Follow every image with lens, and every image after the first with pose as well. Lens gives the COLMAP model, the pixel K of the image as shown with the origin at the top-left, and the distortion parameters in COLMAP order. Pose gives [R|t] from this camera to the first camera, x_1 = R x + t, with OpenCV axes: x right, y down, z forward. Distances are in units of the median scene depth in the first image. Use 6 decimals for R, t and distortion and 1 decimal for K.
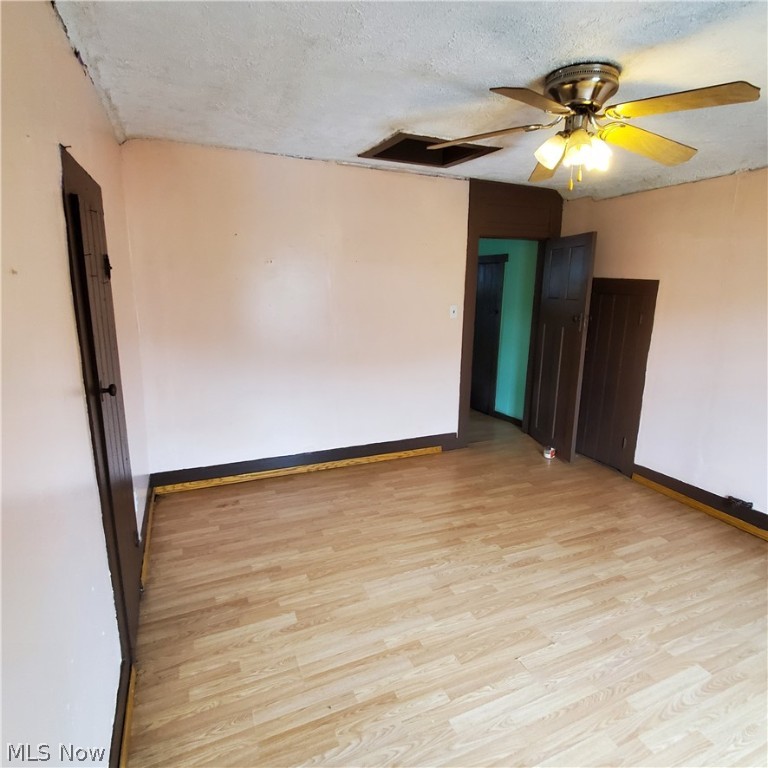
lens RADIAL K [[460.2, 0, 384.0], [0, 460.2, 384.0], [0, 0, 1]] dist [-0.001669, -0.000769]
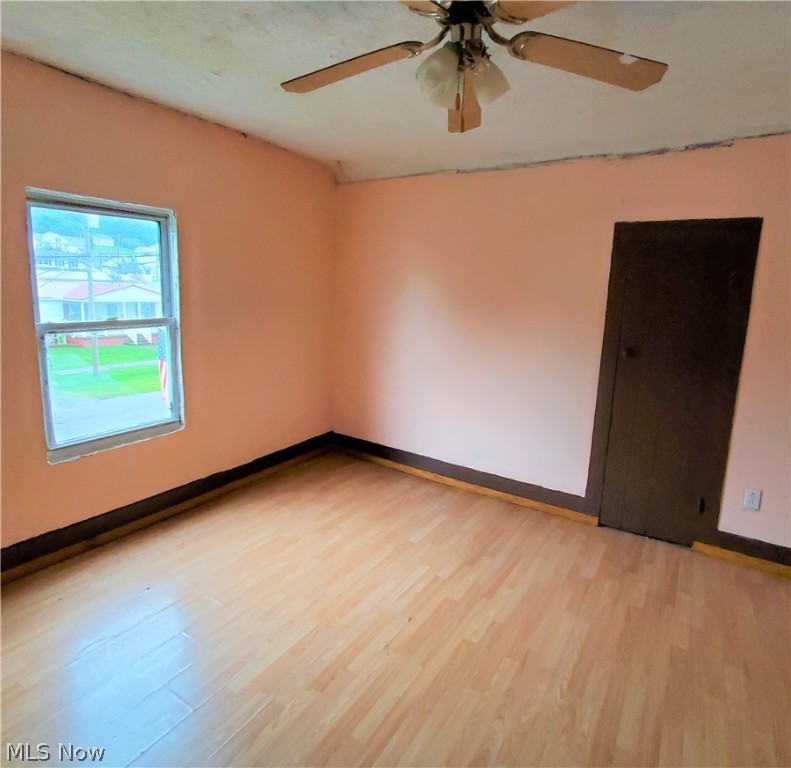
lens RADIAL K [[459.9, 0, 395.5], [0, 459.9, 384.0], [0, 0, 1]] dist [-0.000159, -0.000031]
pose [[-0.837959, 0.058663, -0.542571, 0.804060], [-0.168955, 0.917473, 0.360134, -0.261348], [0.518921, 0.393448, -0.758894, 1.469458]]
